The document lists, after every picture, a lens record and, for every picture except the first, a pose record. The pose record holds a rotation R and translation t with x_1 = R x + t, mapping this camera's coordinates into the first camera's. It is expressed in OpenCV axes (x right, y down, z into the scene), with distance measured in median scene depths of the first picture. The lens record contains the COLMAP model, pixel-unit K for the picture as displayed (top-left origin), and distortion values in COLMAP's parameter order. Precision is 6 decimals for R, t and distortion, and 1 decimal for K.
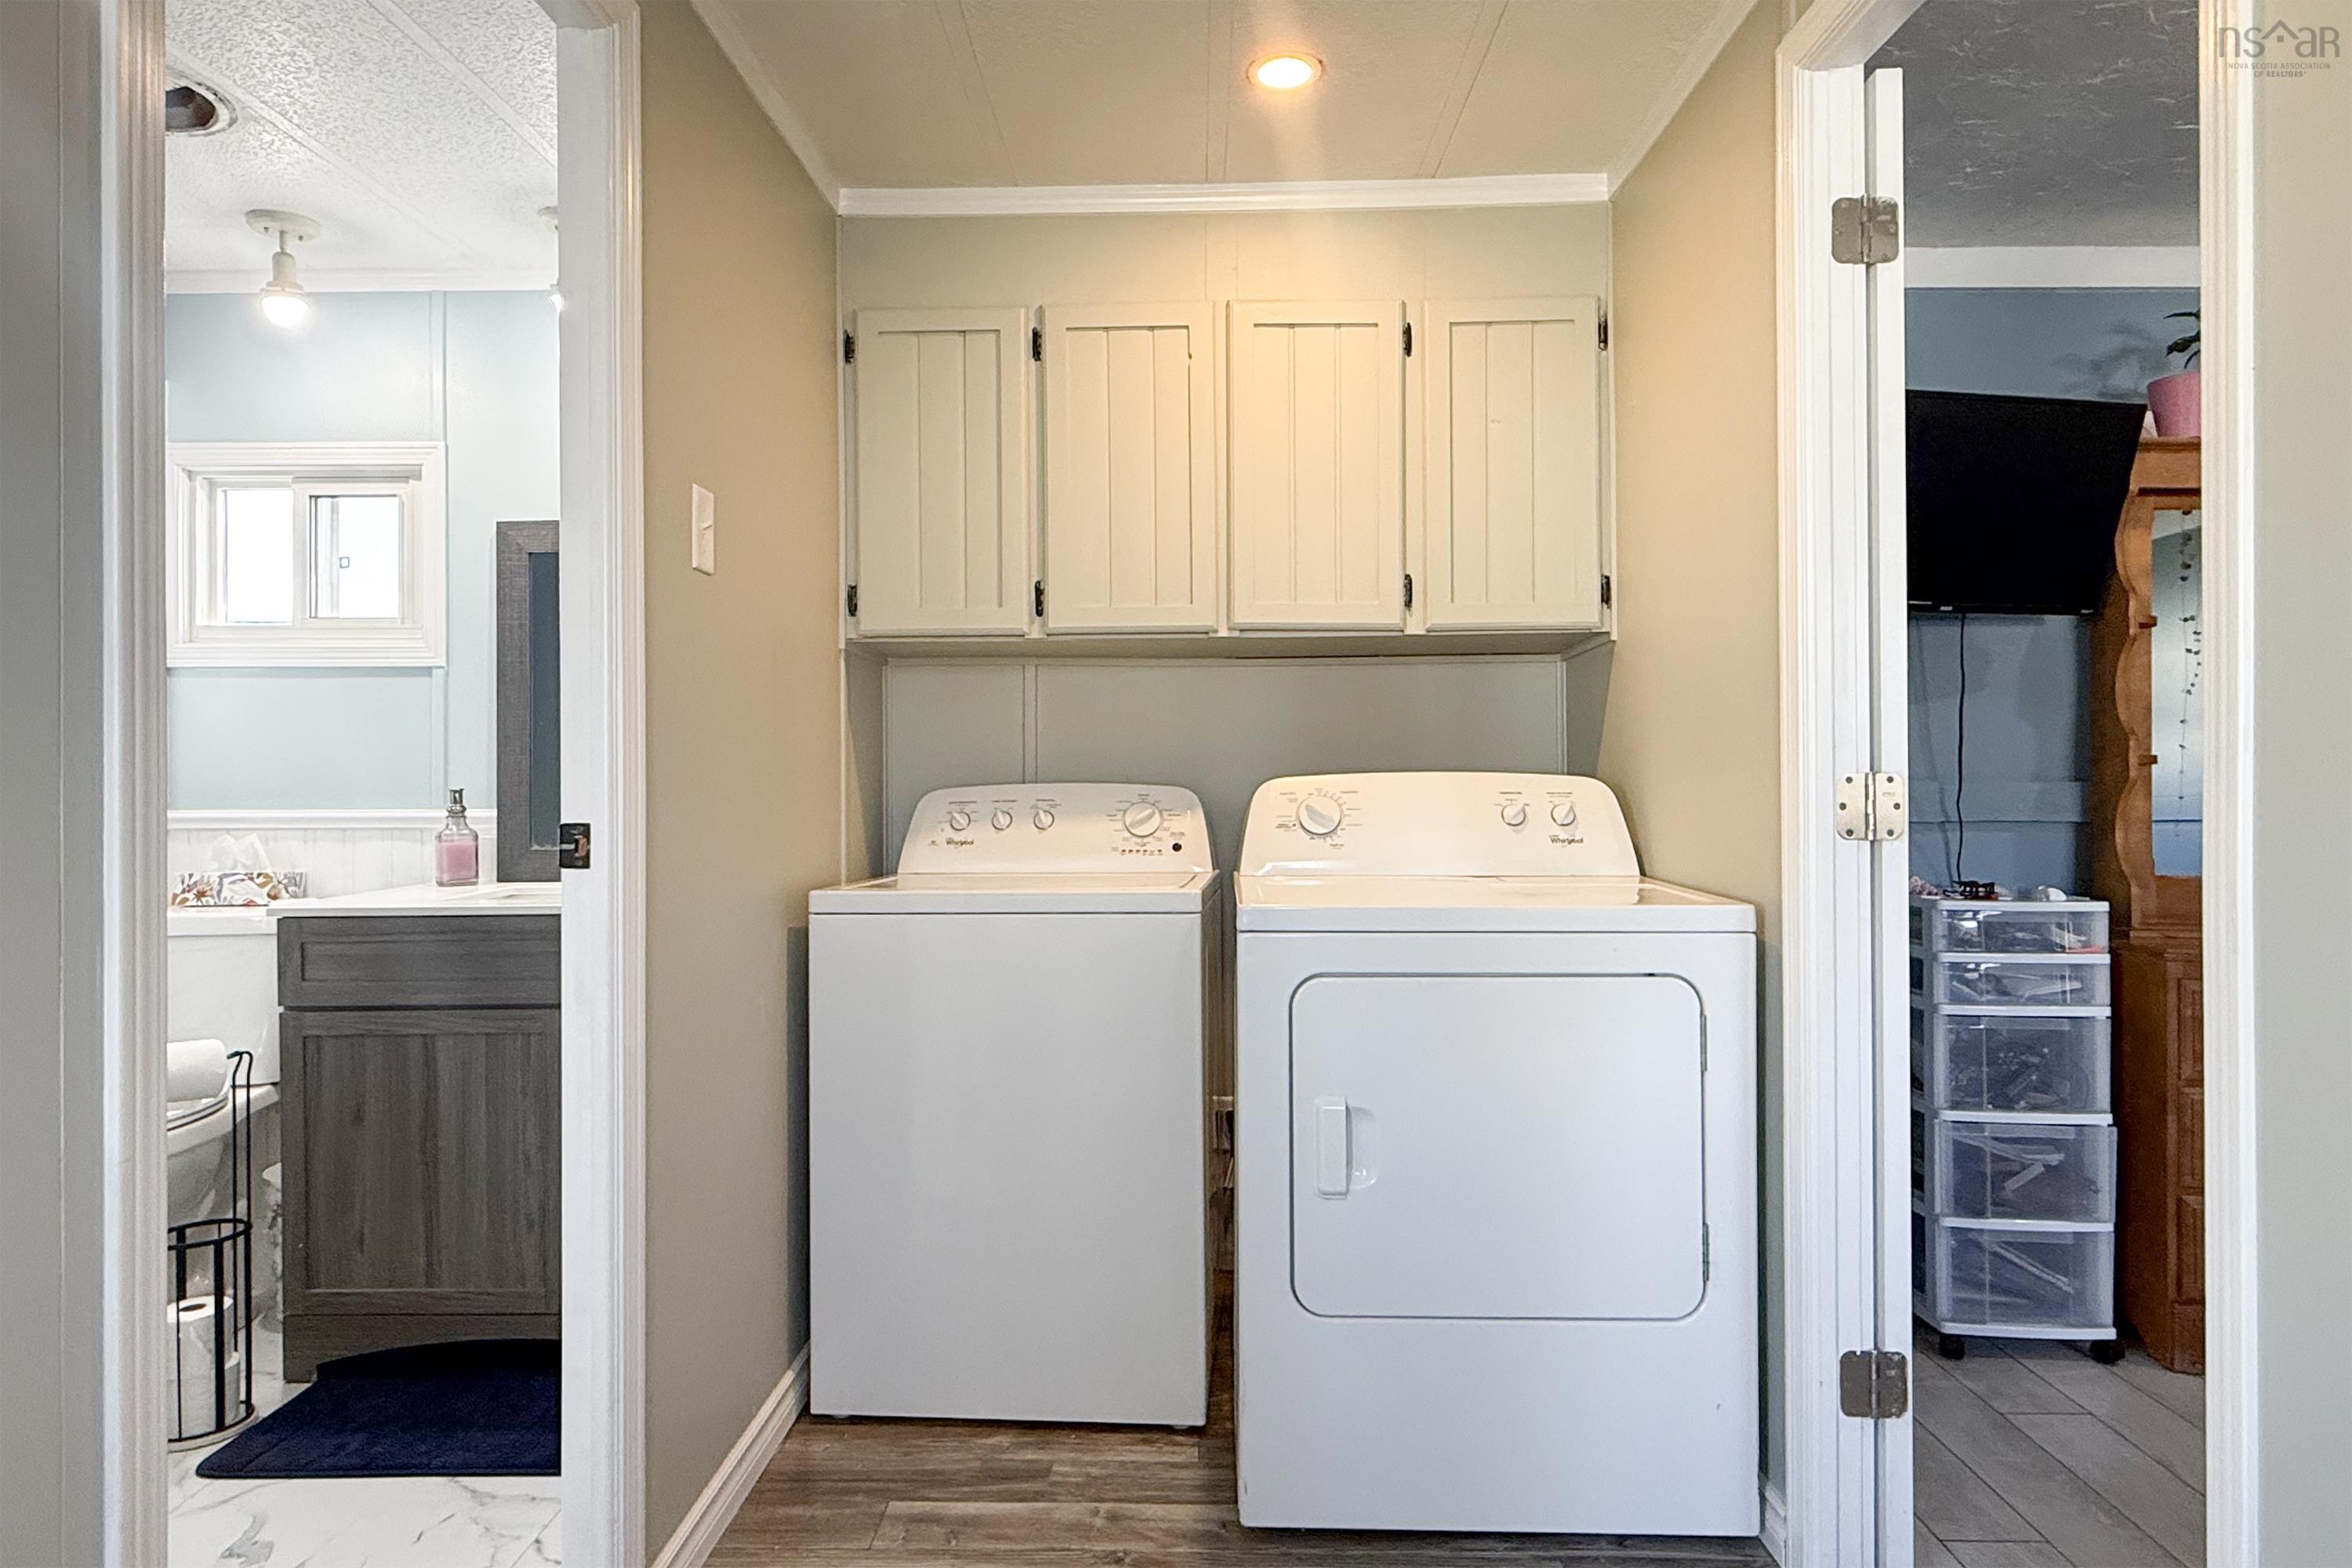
lens RADIAL K [[1356.7, 0, 1166.7], [0, 1356.7, 759.6], [0, 0, 1]] dist [0.001186, 0.001320]
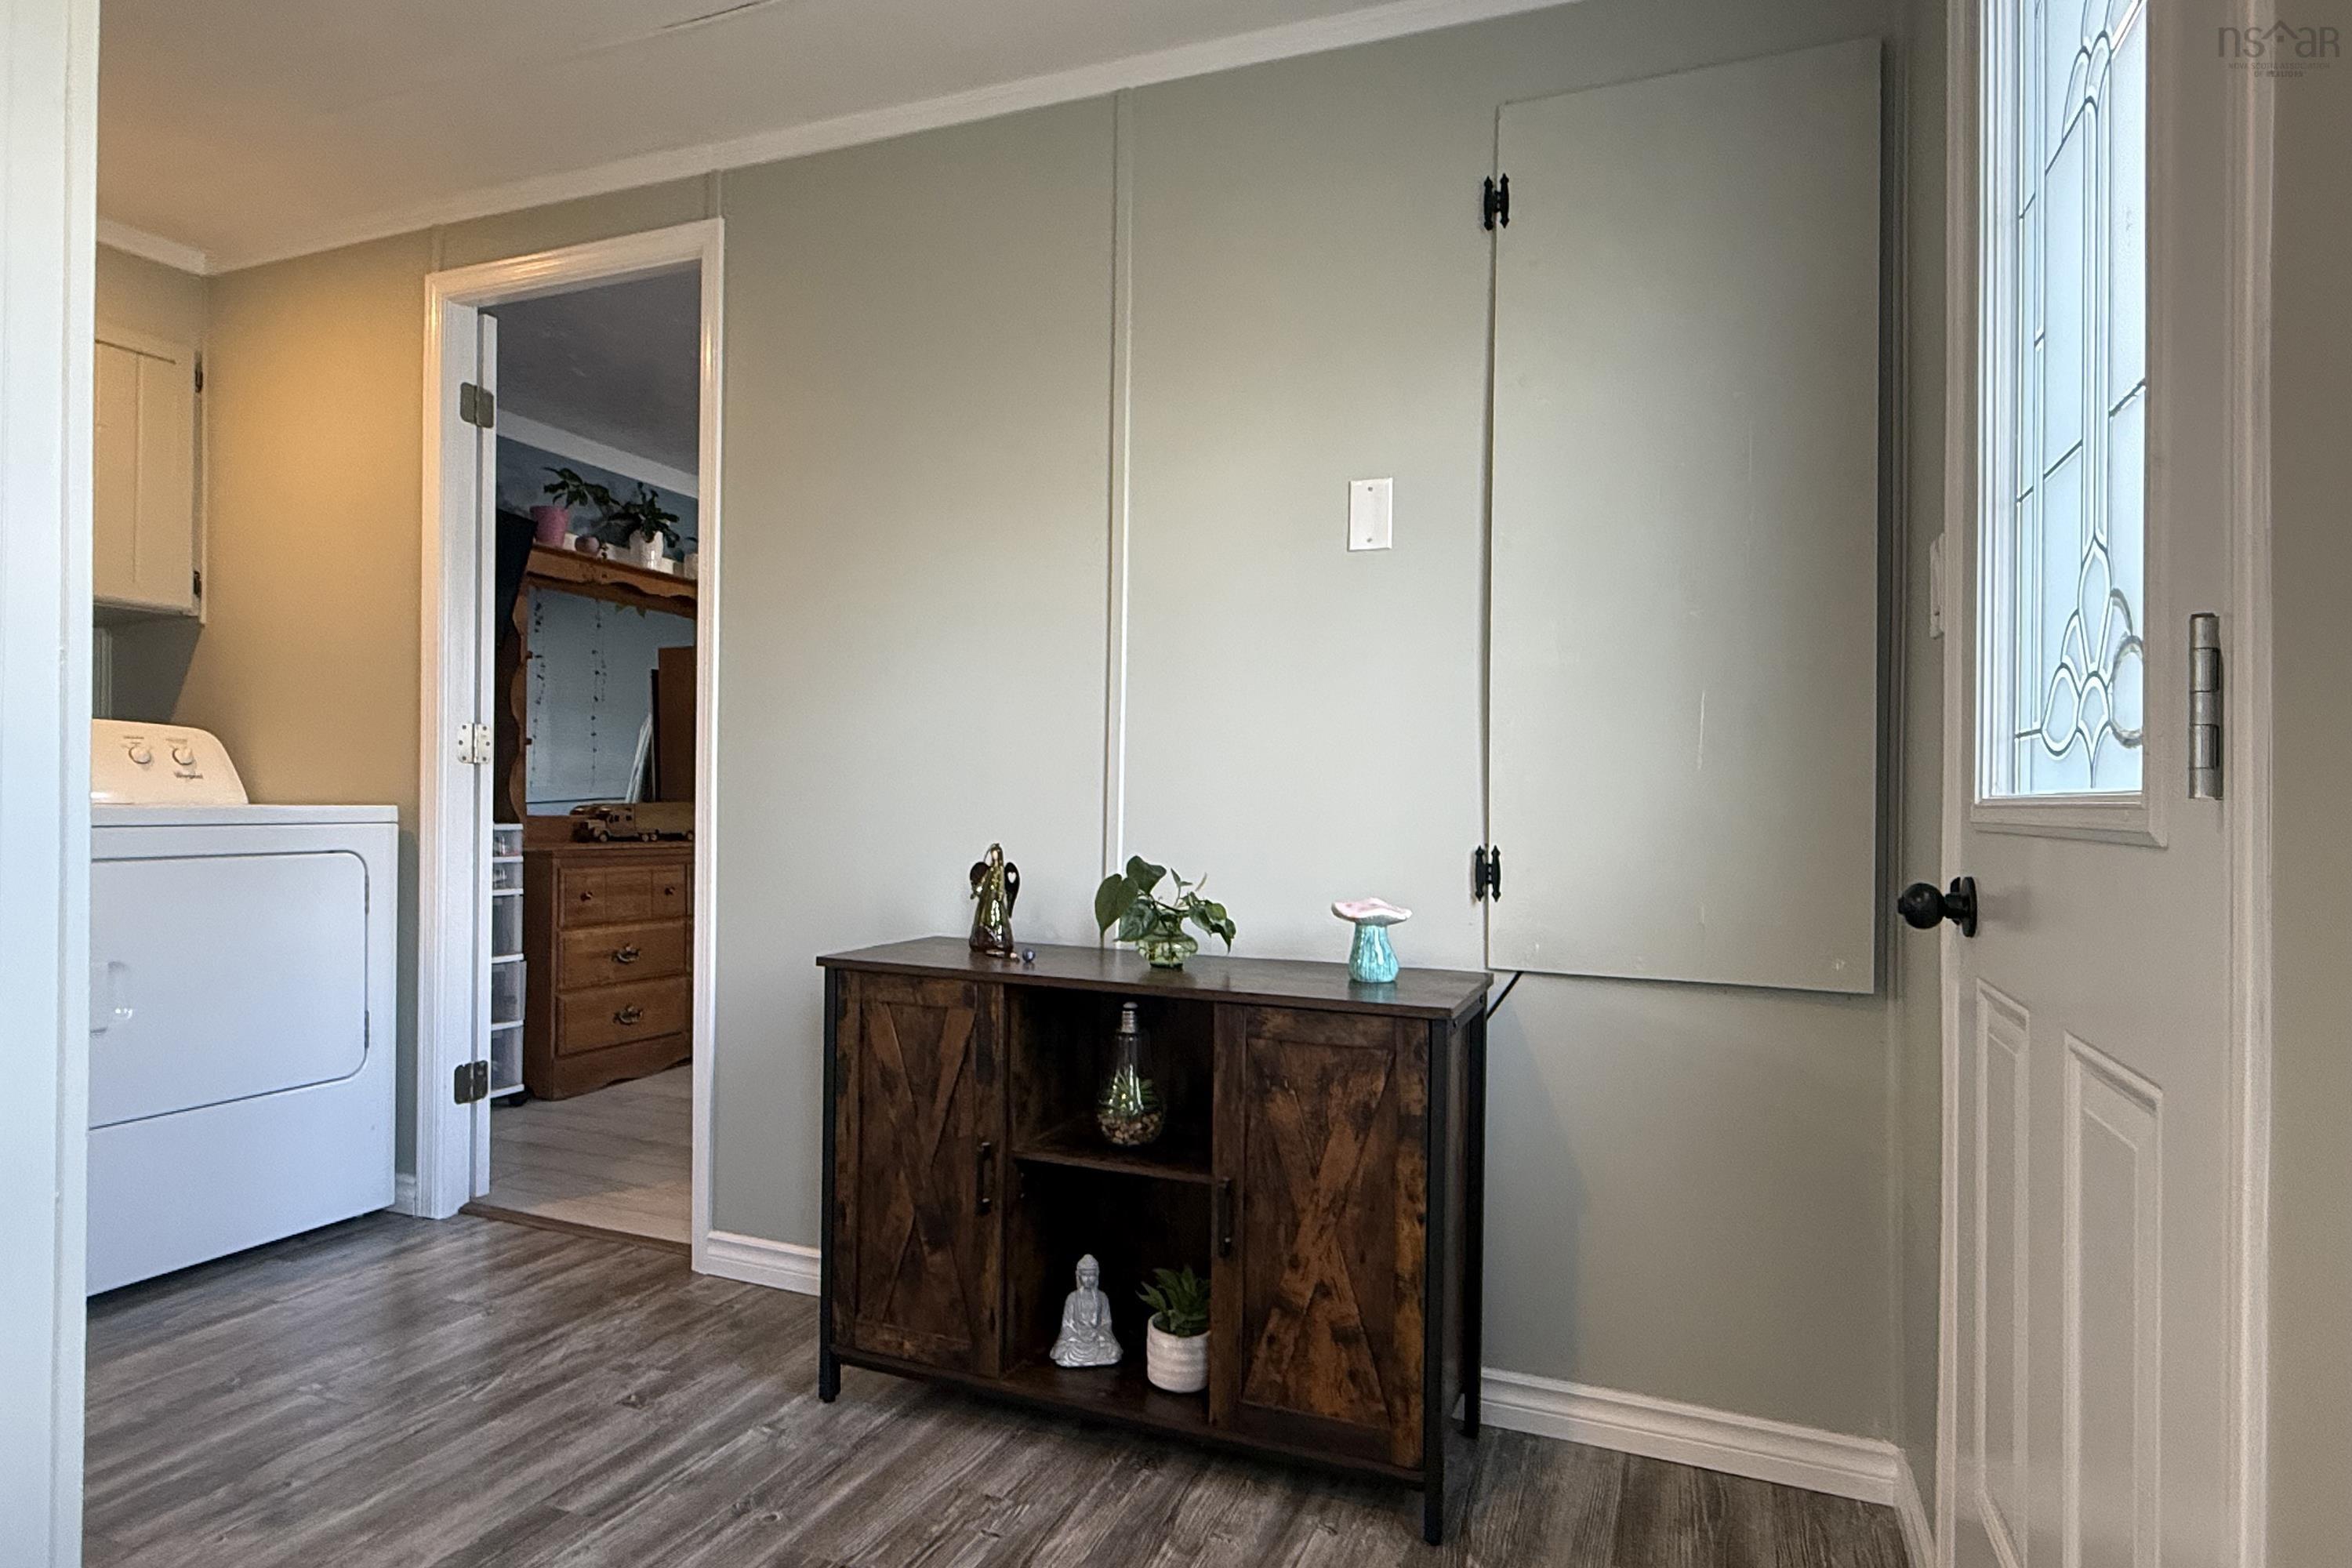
lens RADIAL K [[1306.5, 0, 1176.0], [0, 1306.5, 784.0], [0, 0, 1]] dist [-0.000617, -0.000403]
pose [[0.349122, 0.015159, 0.936955, -0.463409], [-0.010409, 0.999870, -0.012298, 0.063113], [-0.937020, -0.005459, 0.349234, -0.259762]]
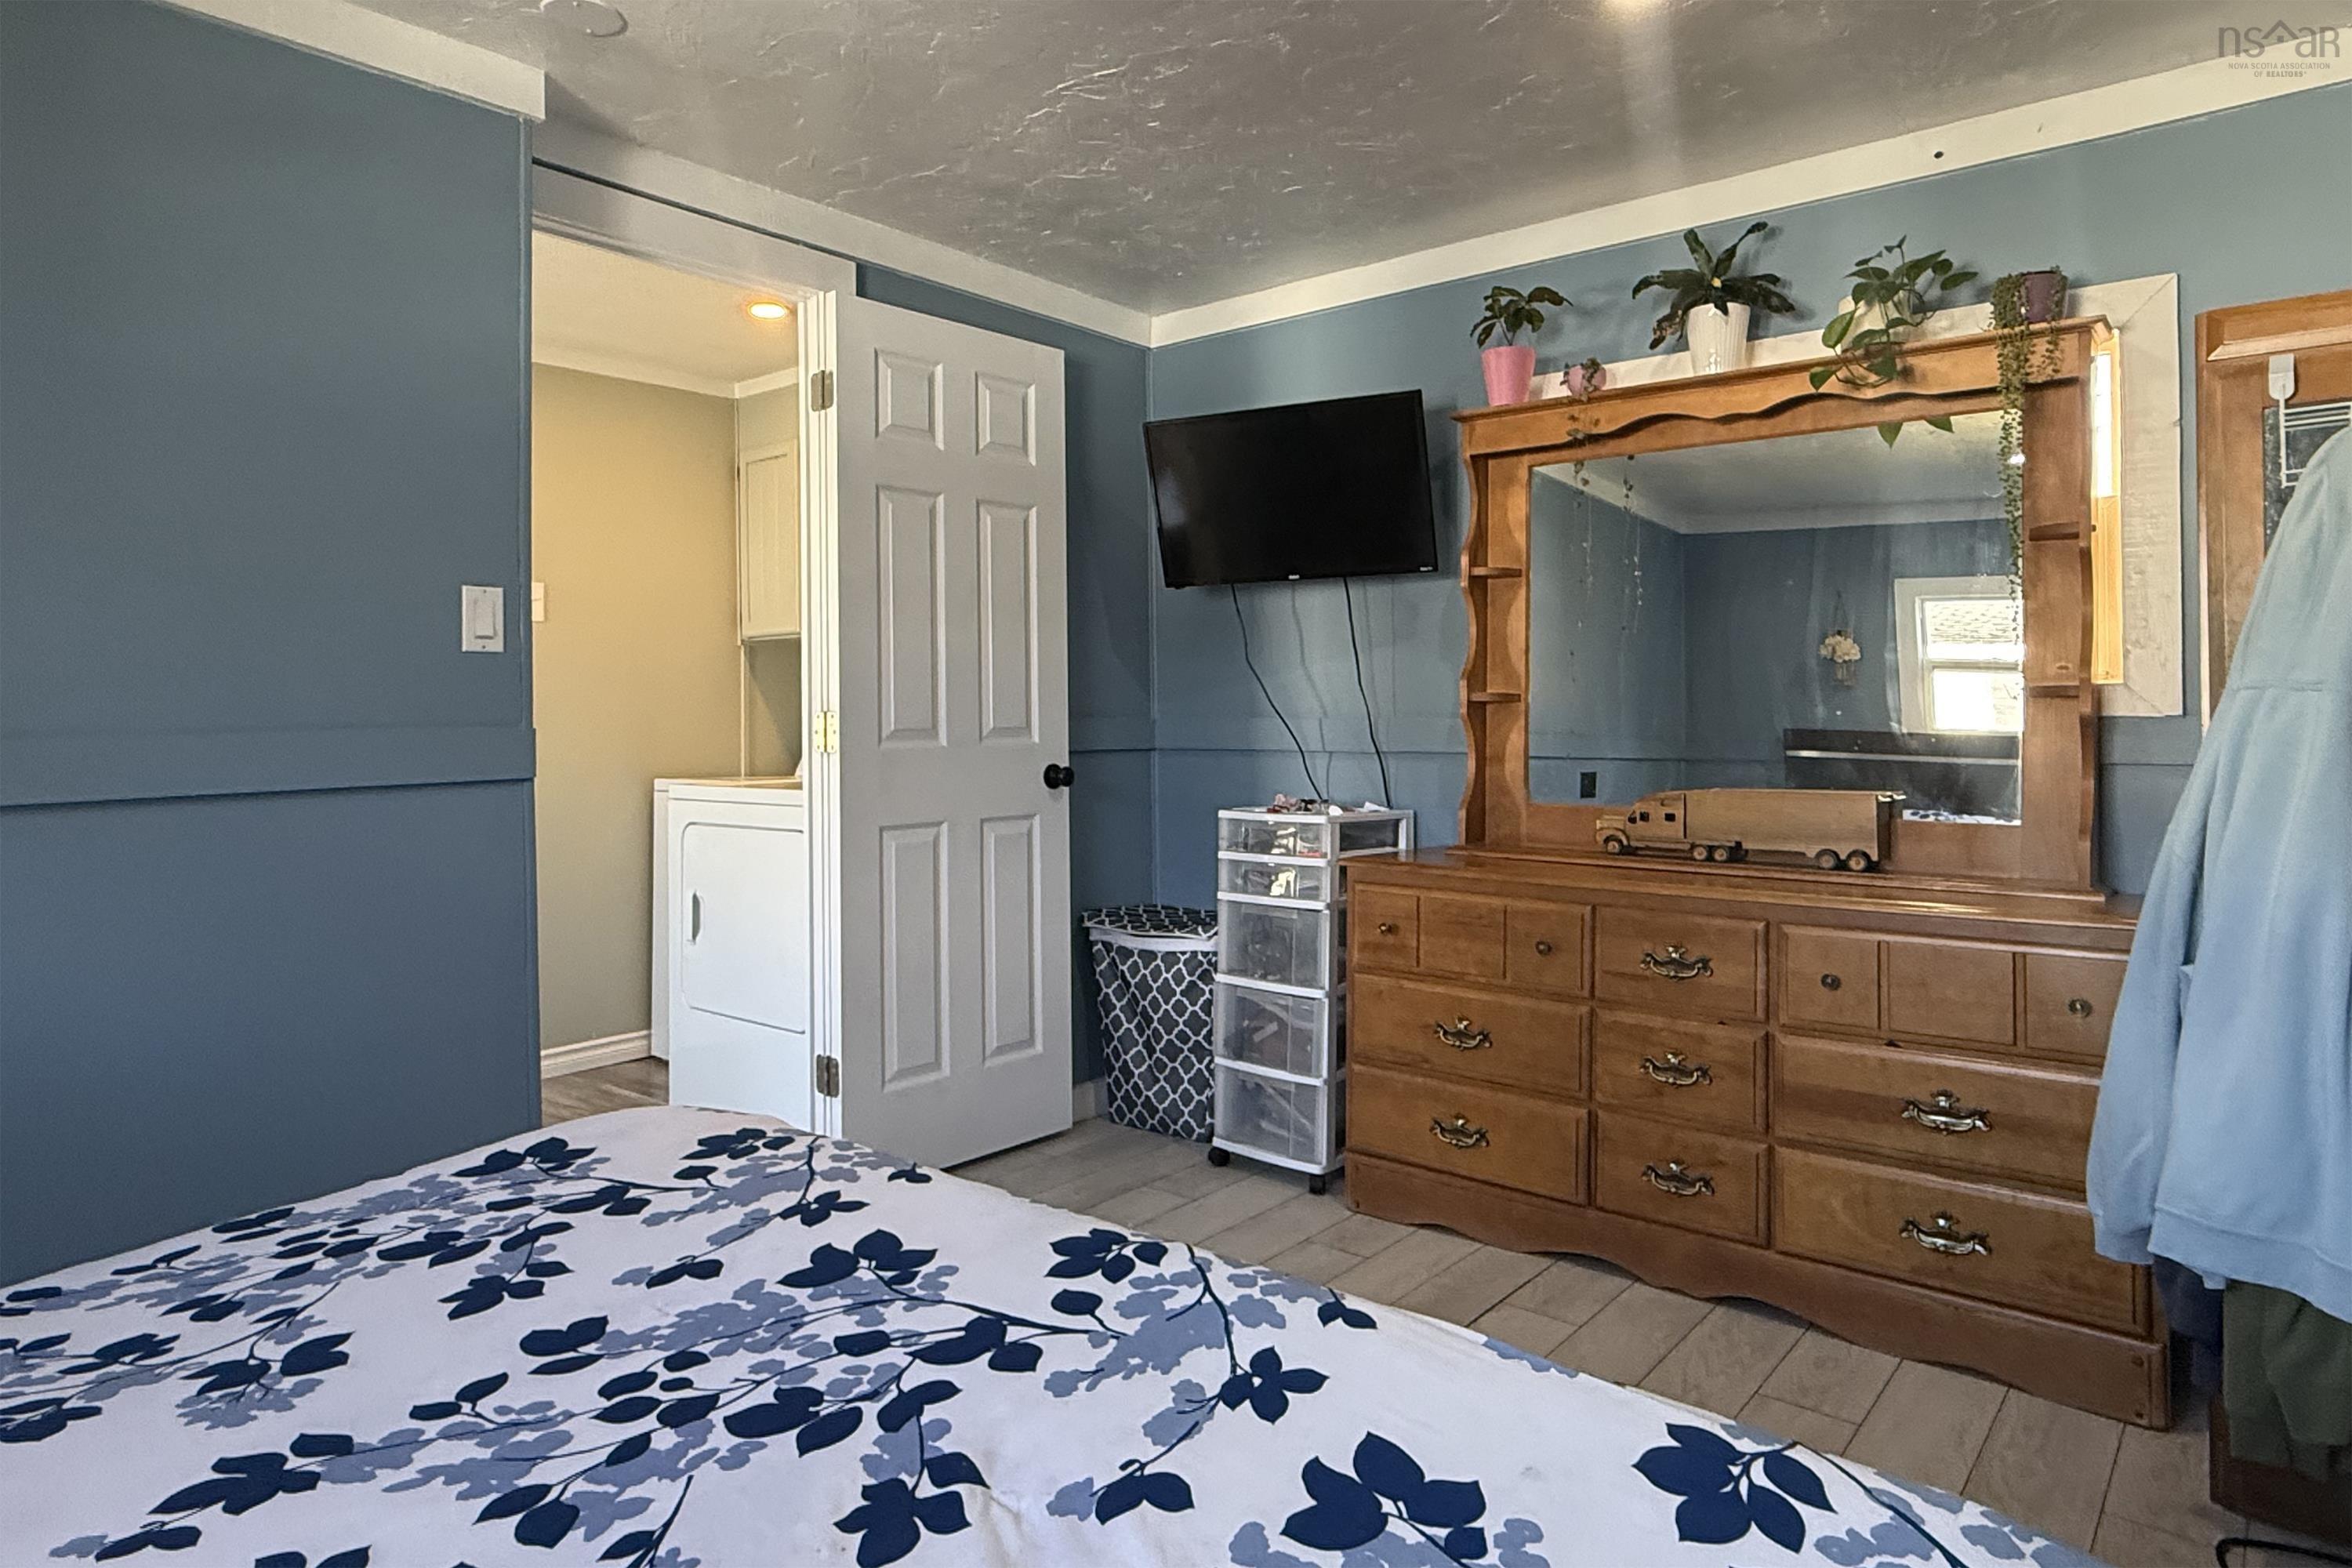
lens RADIAL K [[1380.8, 0, 1172.9], [0, 1380.8, 732.4], [0, 0, 1]] dist [0.000398, 0.000279]
pose [[0.779314, -0.000287, -0.626633, 1.252971], [0.006850, 0.999944, 0.008062, 0.017968], [0.626596, -0.010575, 0.779273, -0.040724]]
